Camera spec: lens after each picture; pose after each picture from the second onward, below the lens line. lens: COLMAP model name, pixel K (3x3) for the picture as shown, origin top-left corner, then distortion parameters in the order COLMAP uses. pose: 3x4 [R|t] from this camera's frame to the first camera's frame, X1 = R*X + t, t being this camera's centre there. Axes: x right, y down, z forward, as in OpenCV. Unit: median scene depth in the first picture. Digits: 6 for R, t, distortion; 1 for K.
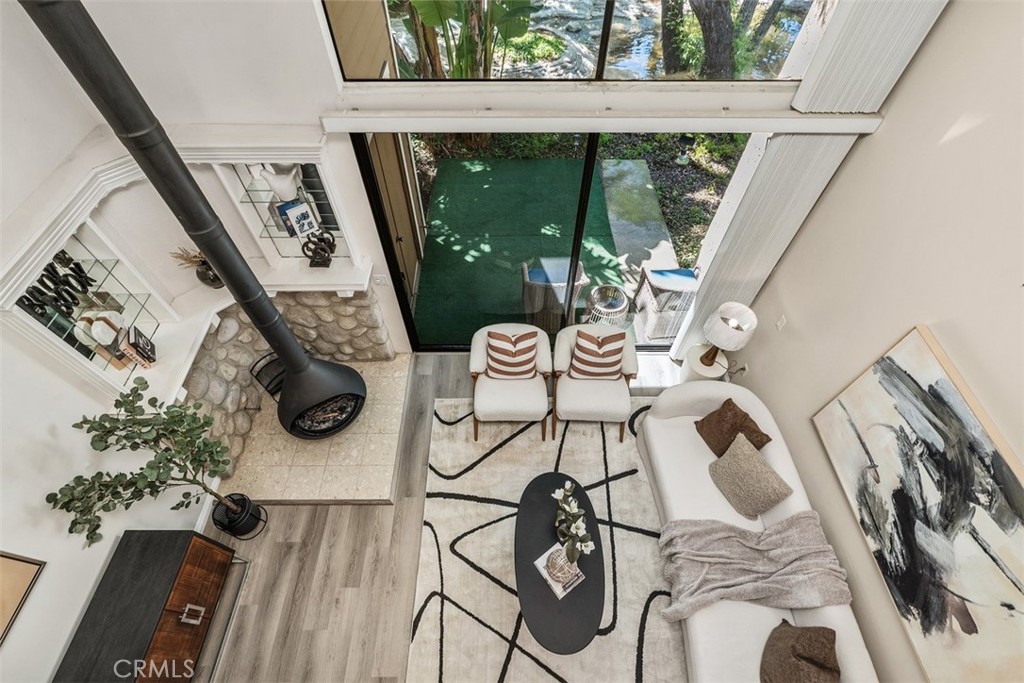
lens RADIAL K [[464.7, 0, 514.1], [0, 464.7, 337.7], [0, 0, 1]] dist [-0.001679, -0.000044]
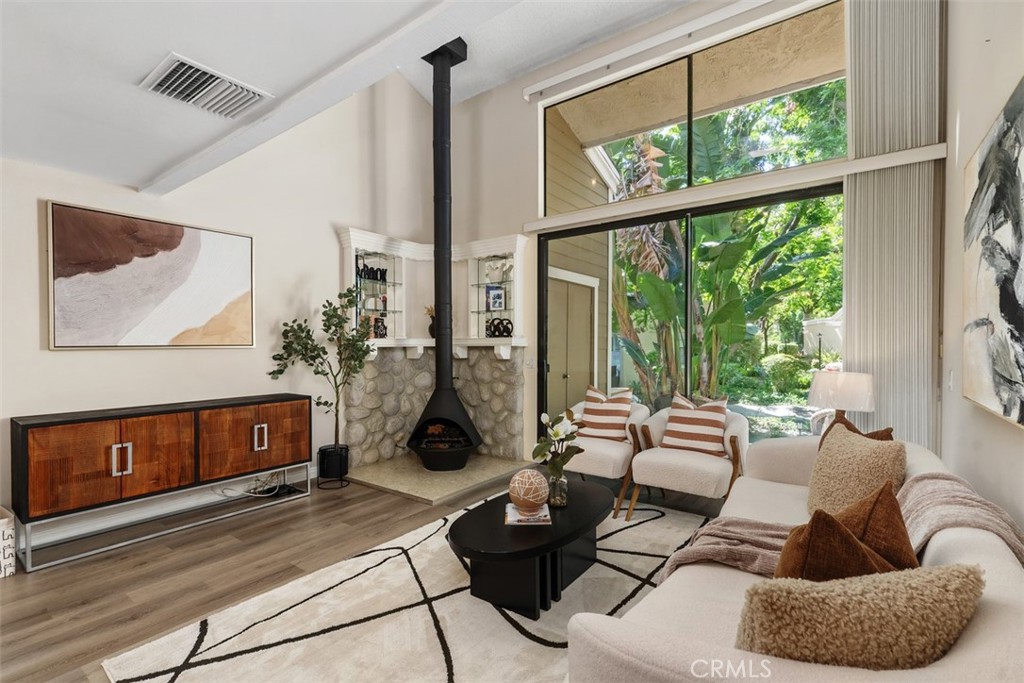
lens RADIAL K [[464.7, 0, 509.5], [0, 464.7, 345.5], [0, 0, 1]] dist [-0.001679, -0.000044]
pose [[0.796447, -0.002200, -0.604705, 0.489661], [-0.482946, 0.599489, -0.638260, 0.768788], [0.363918, 0.800380, 0.476399, 0.380869]]
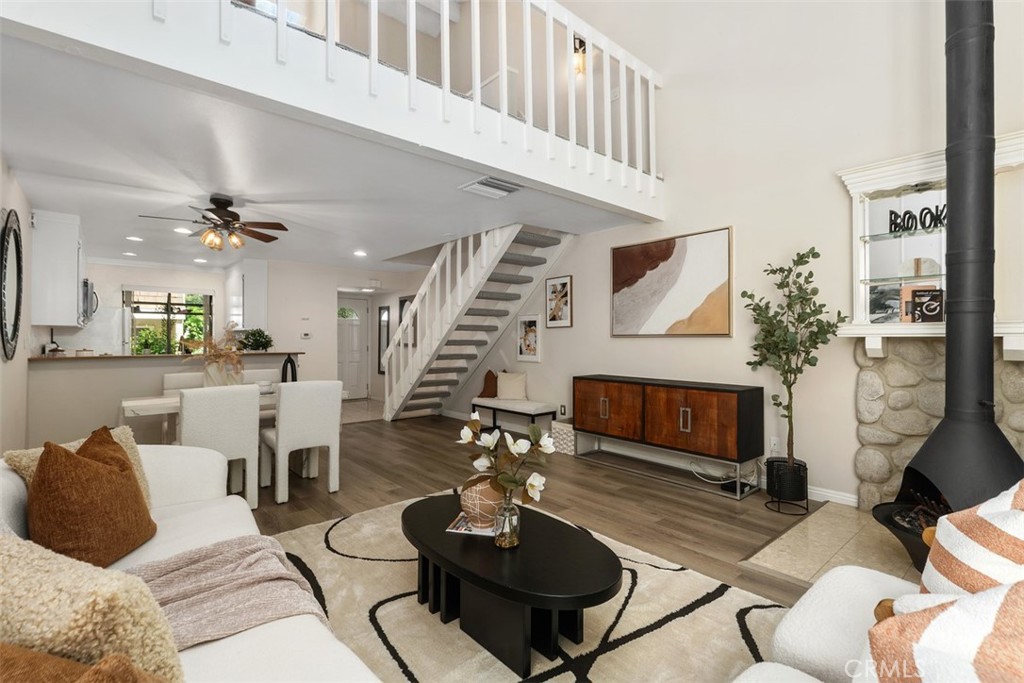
lens RADIAL K [[464.7, 0, 508.3], [0, 464.7, 336.5], [0, 0, 1]] dist [-0.001679, -0.000044]
pose [[-0.761768, 0.000279, -0.647850, 0.464917], [-0.520413, 0.595321, 0.612179, -0.080204], [0.385850, 0.803488, -0.453351, 1.015562]]
